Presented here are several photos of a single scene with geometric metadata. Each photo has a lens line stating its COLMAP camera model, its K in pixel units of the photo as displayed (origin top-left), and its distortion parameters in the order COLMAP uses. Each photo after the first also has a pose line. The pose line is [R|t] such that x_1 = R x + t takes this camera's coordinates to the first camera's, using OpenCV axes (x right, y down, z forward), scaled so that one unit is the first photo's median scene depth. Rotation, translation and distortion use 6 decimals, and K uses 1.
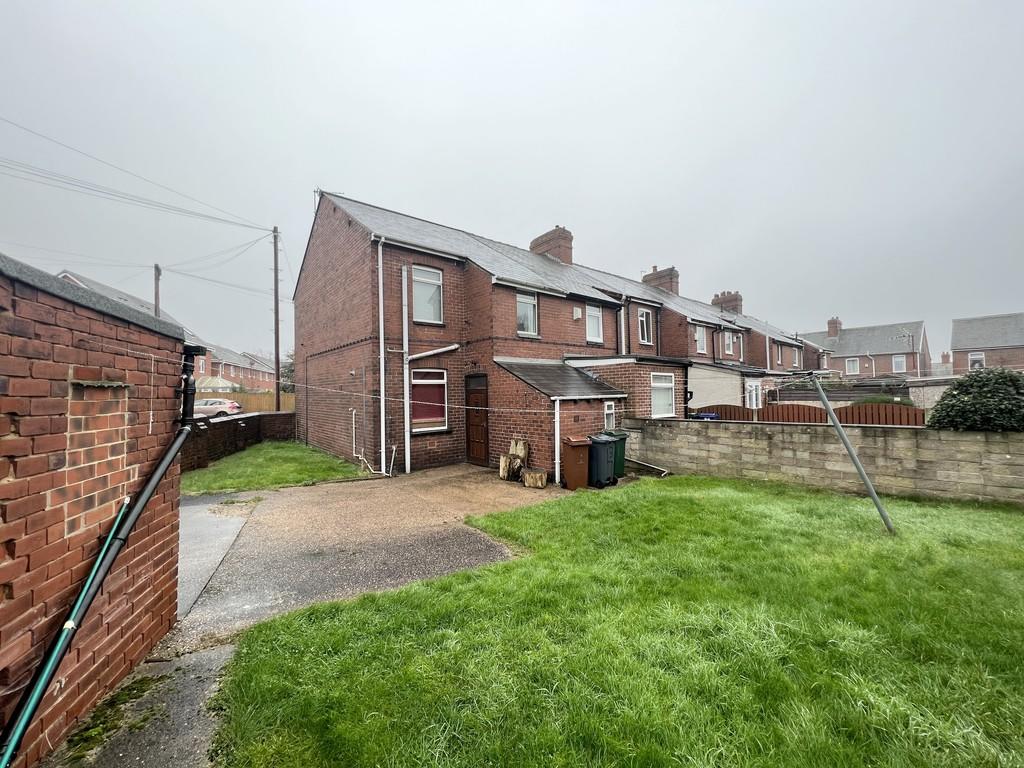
lens RADIAL K [[406.4, 0, 512.0], [0, 406.4, 384.0], [0, 0, 1]] dist [-0.001172, -0.000081]
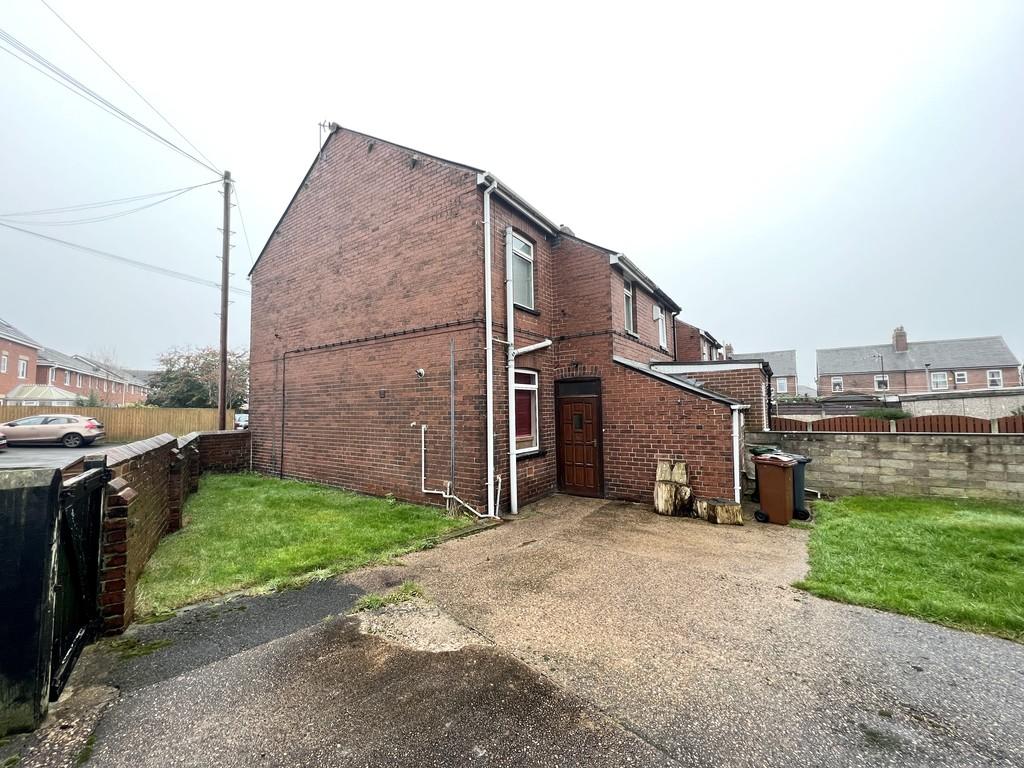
lens RADIAL K [[406.4, 0, 512.0], [0, 406.4, 384.0], [0, 0, 1]] dist [-0.001172, -0.000081]
pose [[0.963122, 0.019704, 0.268342, -0.448370], [-0.007652, 0.998917, -0.045884, 0.025449], [-0.268956, 0.042139, 0.962230, 0.301422]]
